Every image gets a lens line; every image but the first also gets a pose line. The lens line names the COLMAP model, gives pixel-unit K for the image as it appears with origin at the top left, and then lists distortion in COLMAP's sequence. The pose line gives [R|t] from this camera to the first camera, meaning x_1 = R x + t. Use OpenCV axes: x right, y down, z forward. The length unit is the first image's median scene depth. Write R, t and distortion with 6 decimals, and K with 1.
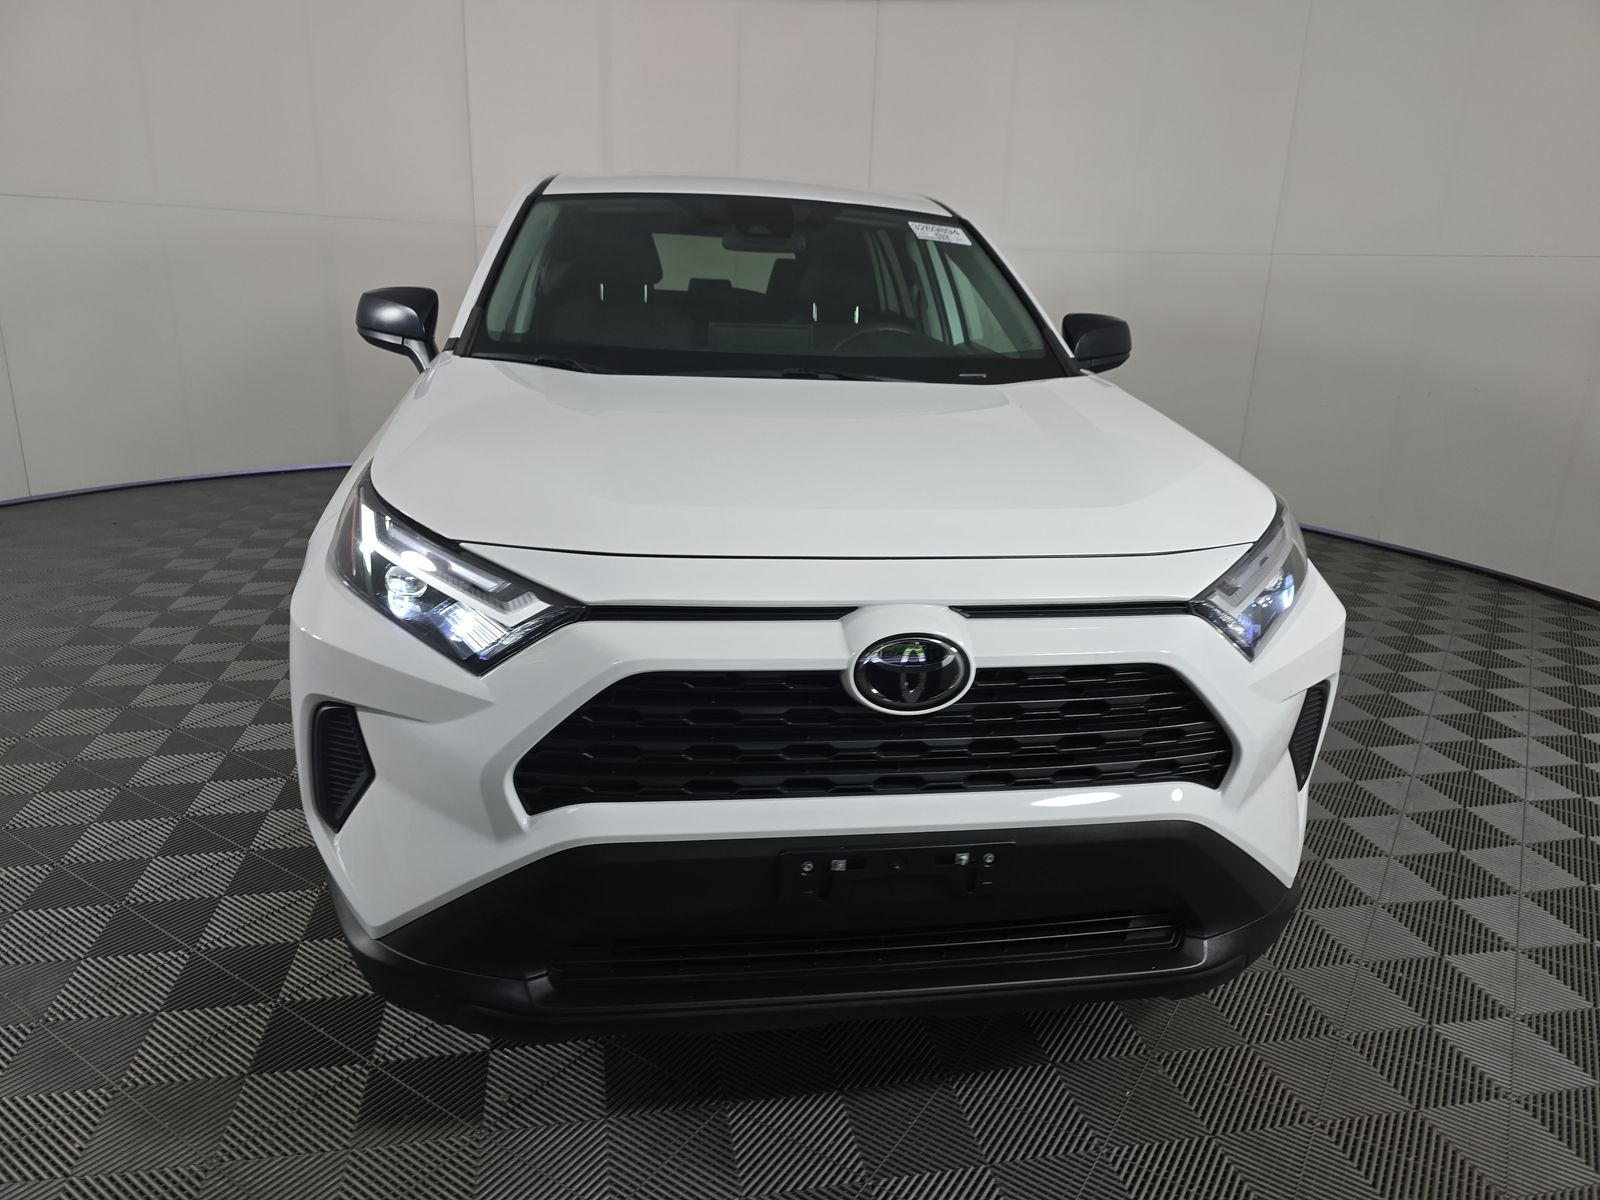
lens RADIAL K [[1075.8, 0, 800.0], [0, 1075.8, 600.0], [0, 0, 1]] dist [0.057672, -0.000750]
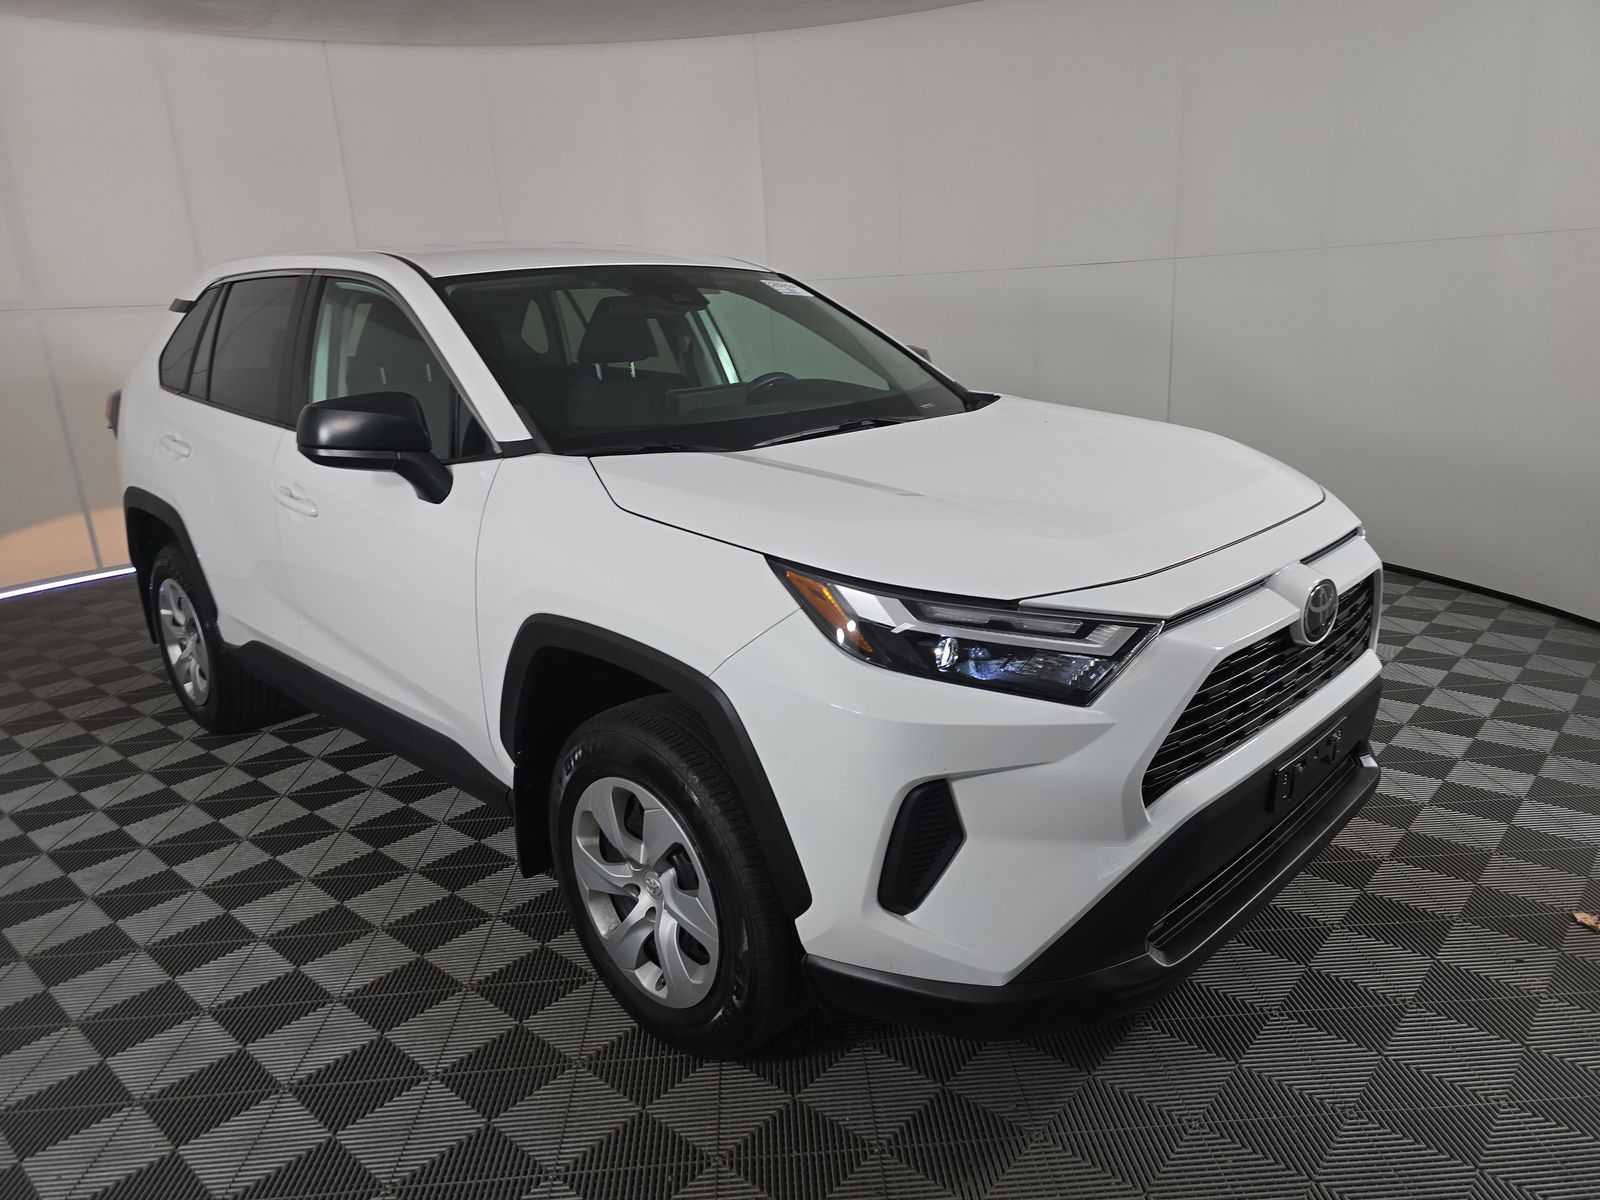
lens RADIAL K [[1075.8, 0, 800.0], [0, 1075.8, 600.0], [0, 0, 1]] dist [0.057672, -0.000750]
pose [[0.797939, -0.227136, 0.558303, -1.065593], [0.239887, 0.969431, 0.051545, -0.157581], [-0.552944, 0.092800, 0.828034, 0.203421]]
